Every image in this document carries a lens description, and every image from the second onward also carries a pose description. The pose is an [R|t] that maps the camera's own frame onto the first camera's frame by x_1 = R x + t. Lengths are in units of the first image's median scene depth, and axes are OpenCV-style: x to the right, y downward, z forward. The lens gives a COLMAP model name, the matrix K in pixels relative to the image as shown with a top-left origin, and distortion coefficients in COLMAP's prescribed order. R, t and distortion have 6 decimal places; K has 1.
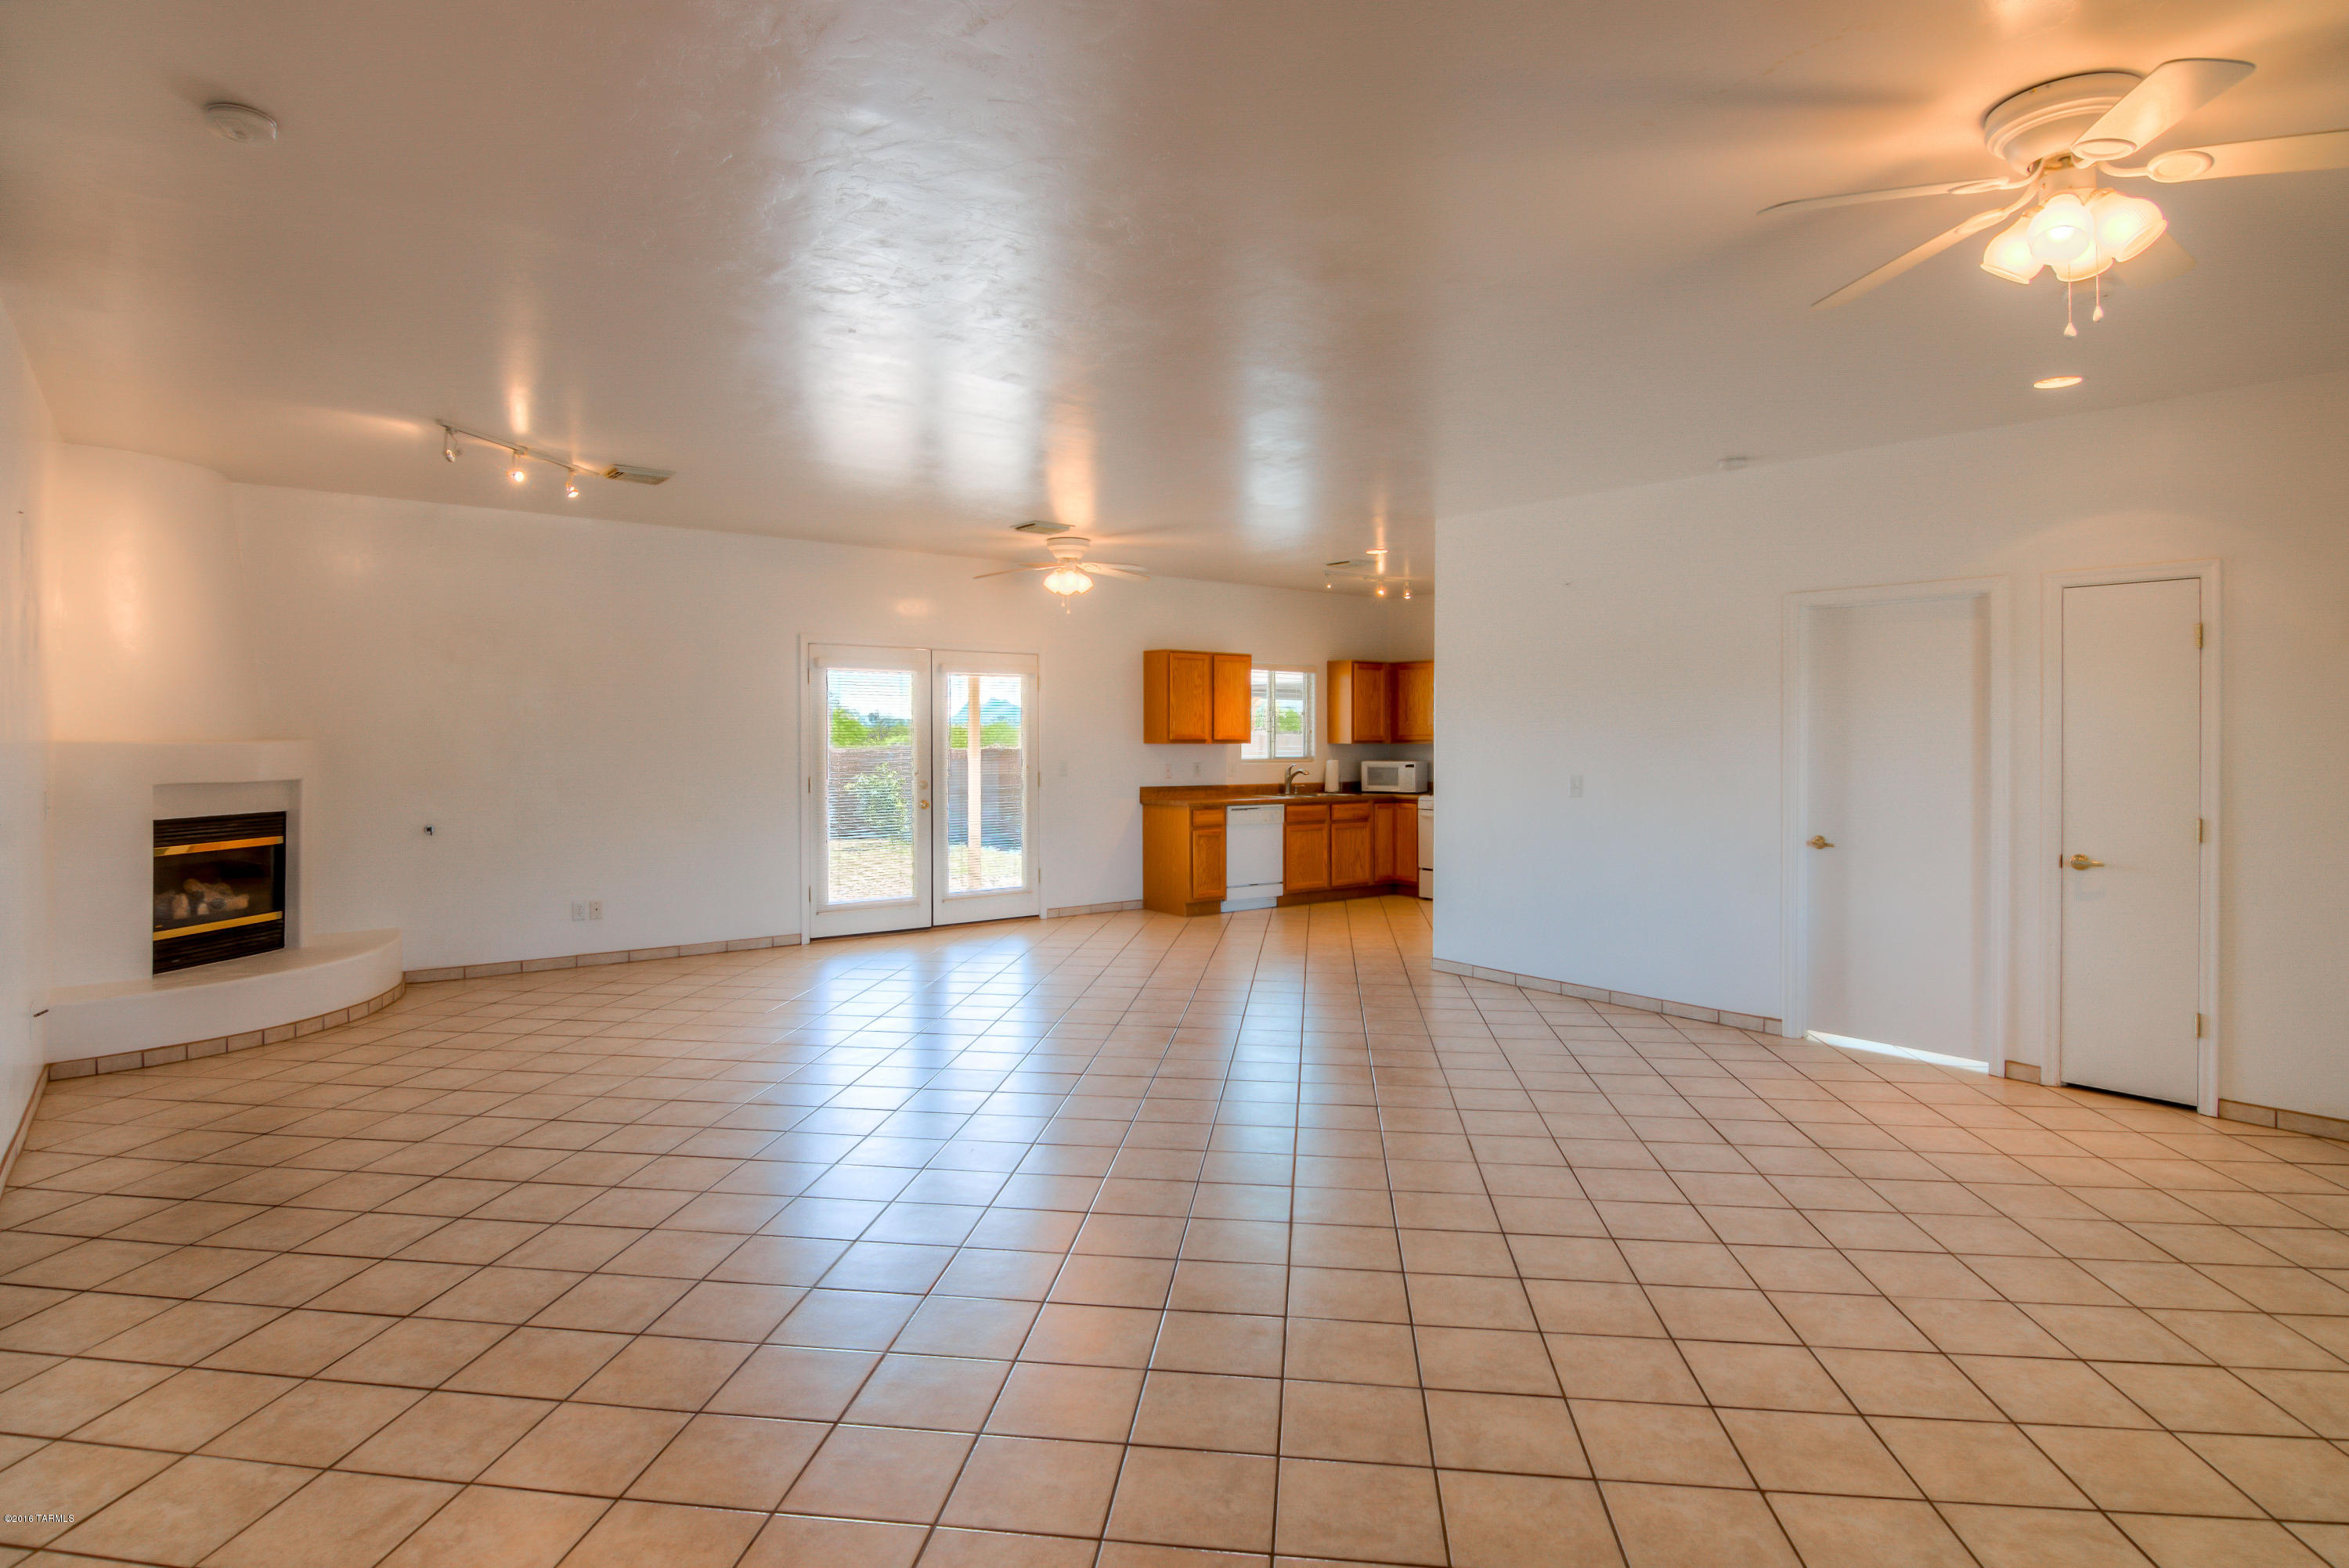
lens RADIAL K [[1273.5, 0, 1147.7], [0, 1273.5, 732.2], [0, 0, 1]] dist [-0.013247, -0.000761]
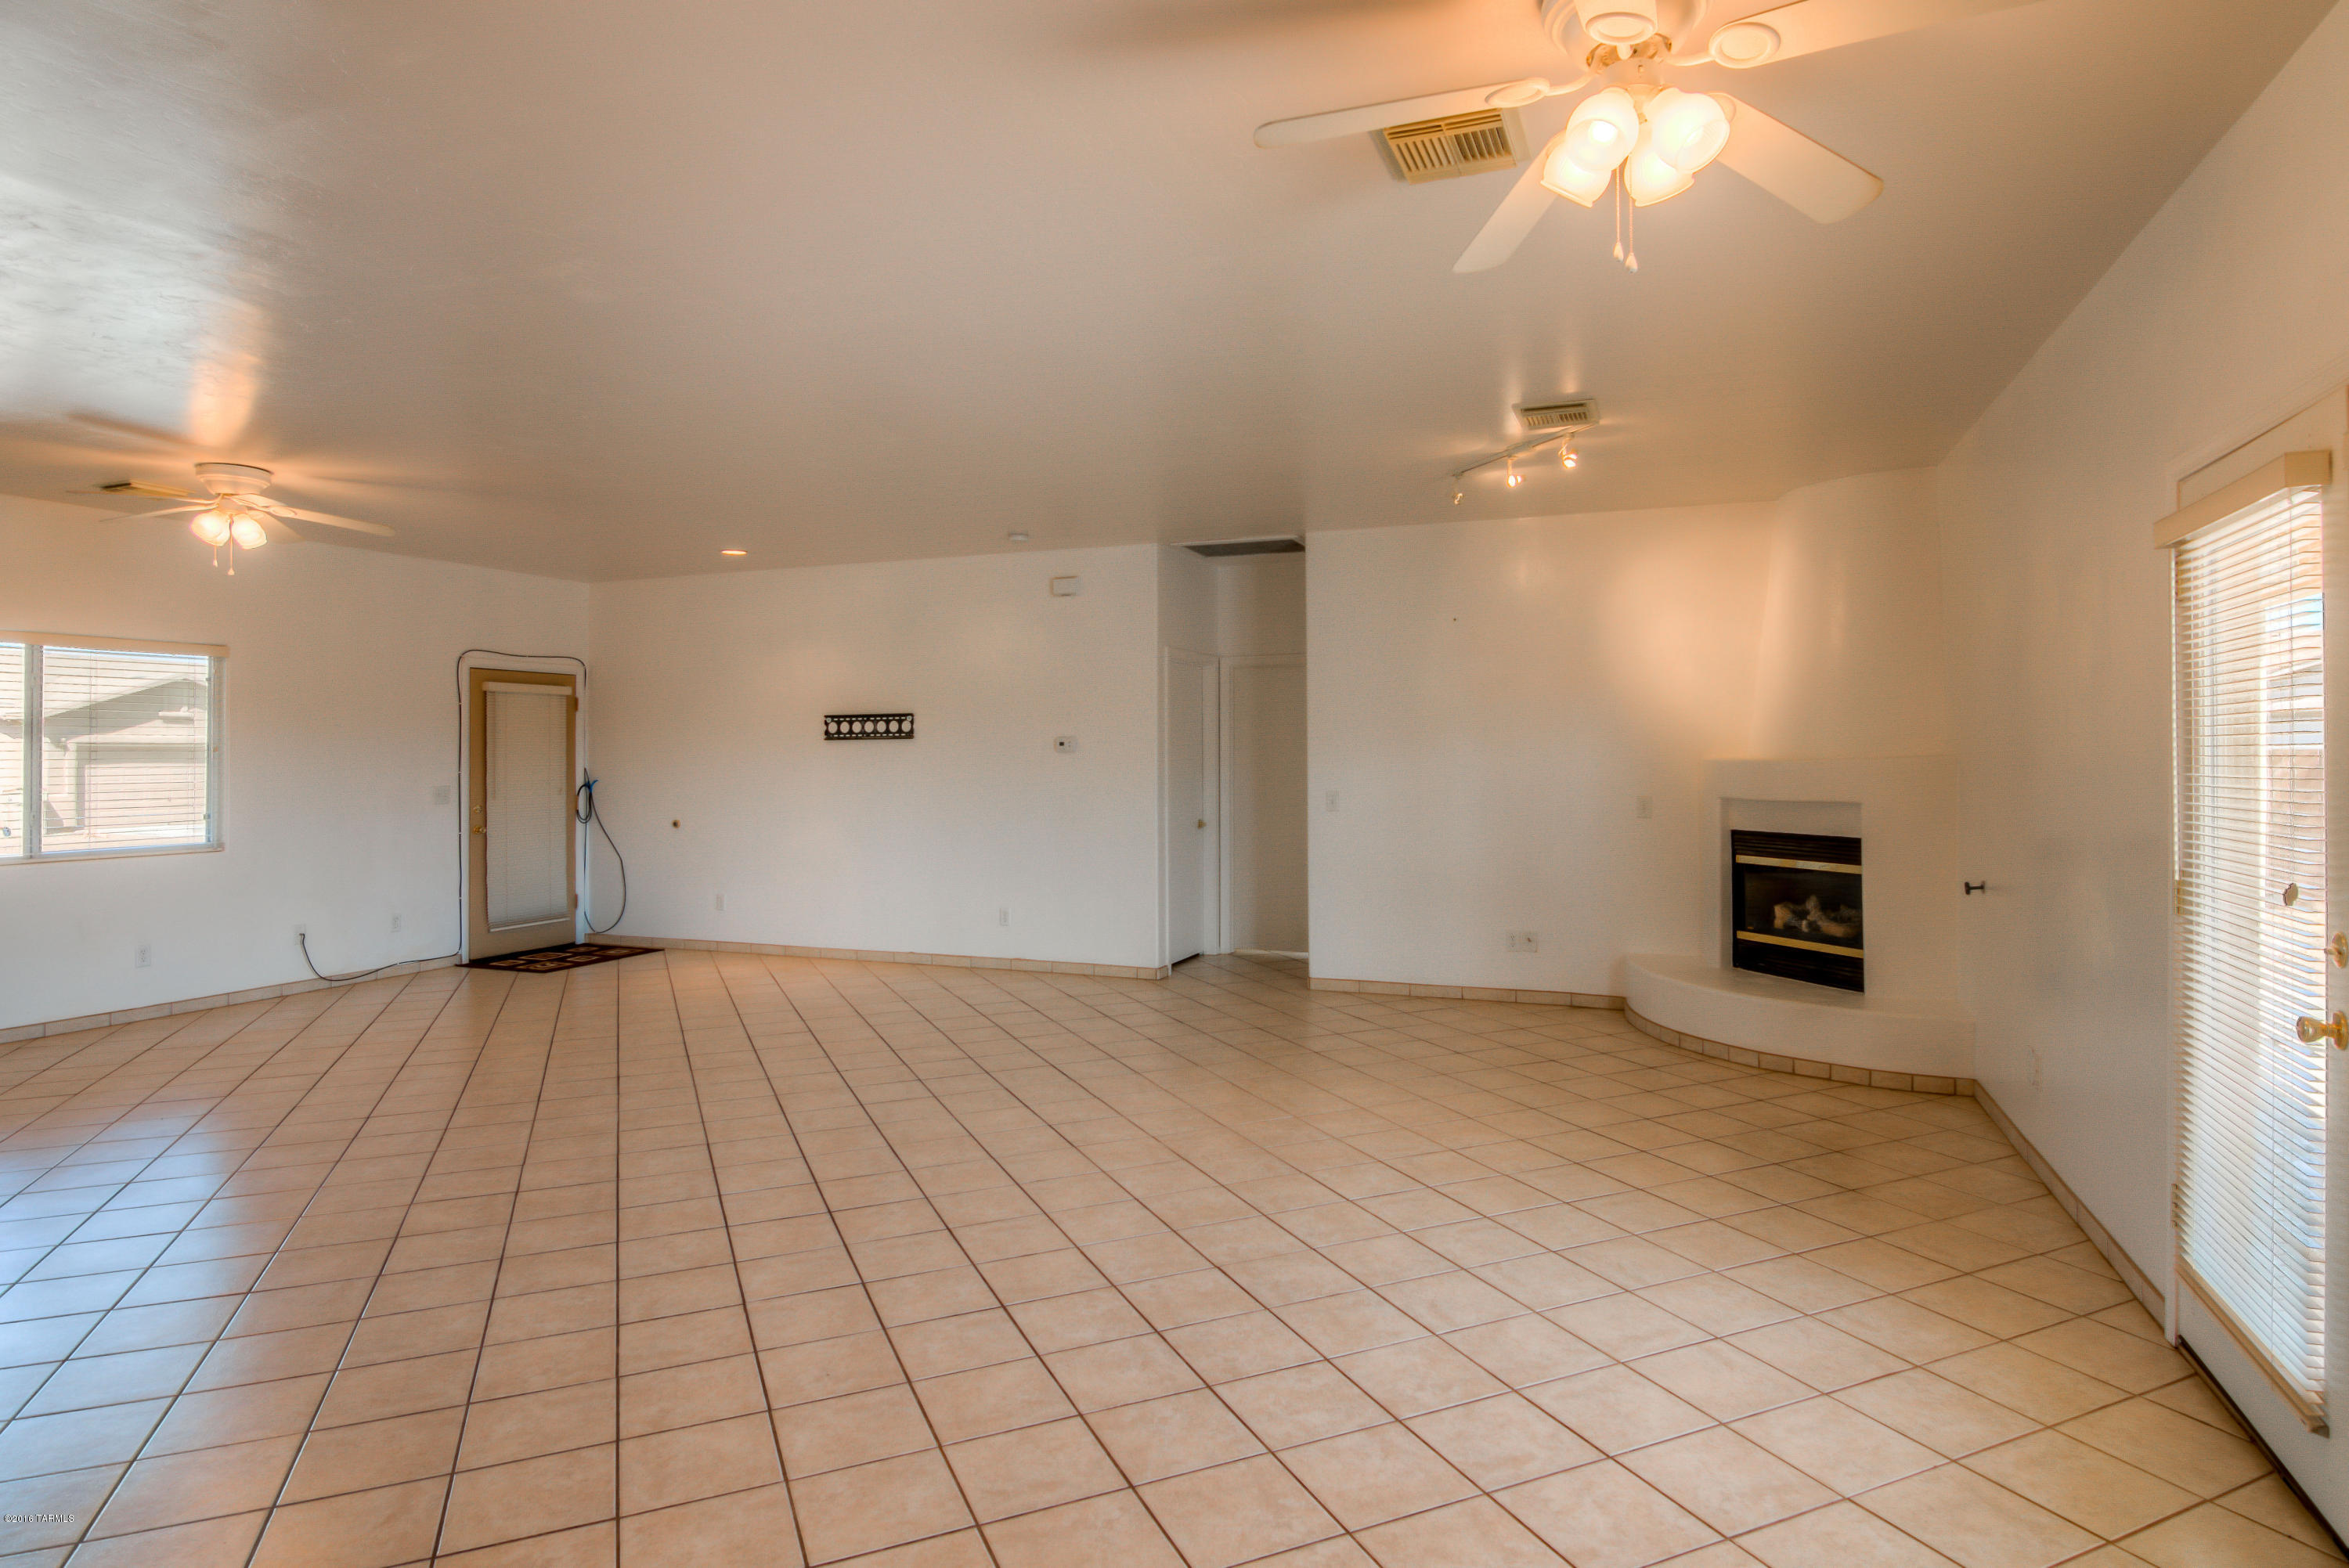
lens RADIAL K [[1287.7, 0, 1206.2], [0, 1287.7, 737.5], [0, 0, 1]] dist [-0.008541, -0.001452]
pose [[-0.850841, -0.006456, -0.525383, 0.129262], [0.003306, 0.999839, -0.017640, 0.004466], [0.525412, -0.016745, -0.850683, 1.079586]]
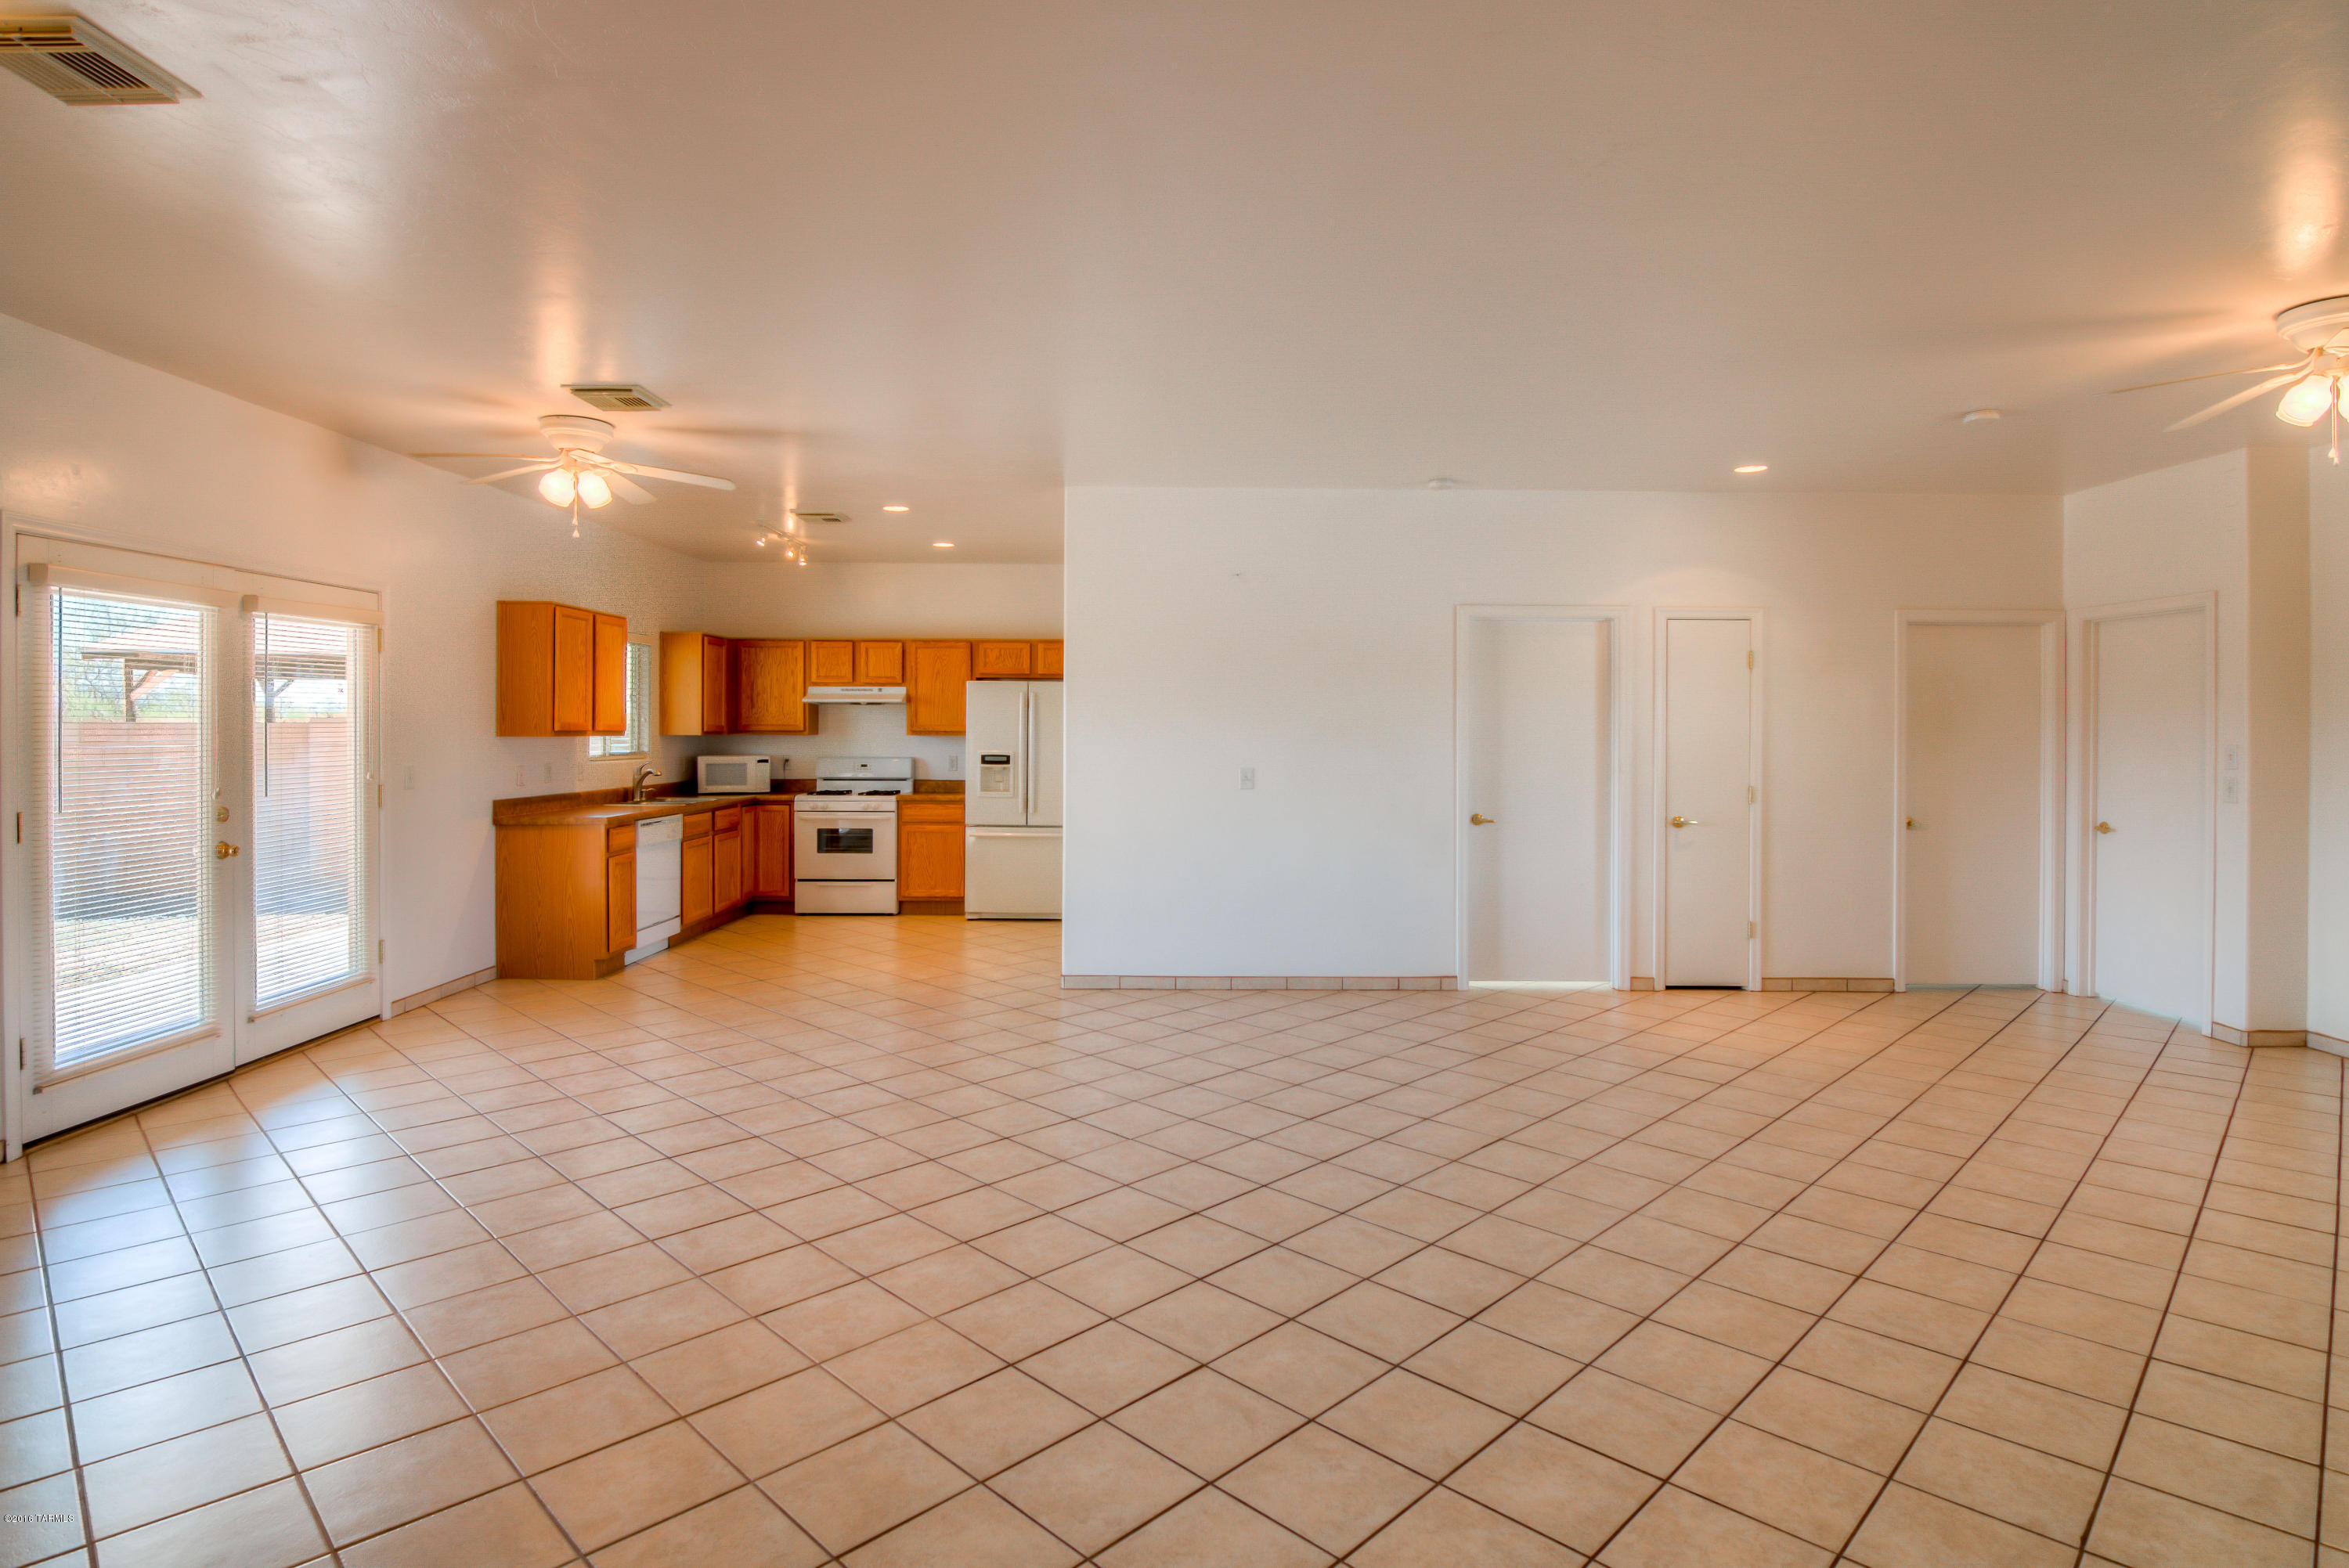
lens RADIAL K [[1215.8, 0, 1199.3], [0, 1215.8, 731.0], [0, 0, 1]] dist [0.003619, -0.000301]
pose [[0.595785, -0.000979, 0.803144, -0.342587], [-0.005532, 0.999971, 0.005323, 0.000324], [-0.803125, -0.007615, 0.595762, 0.350263]]
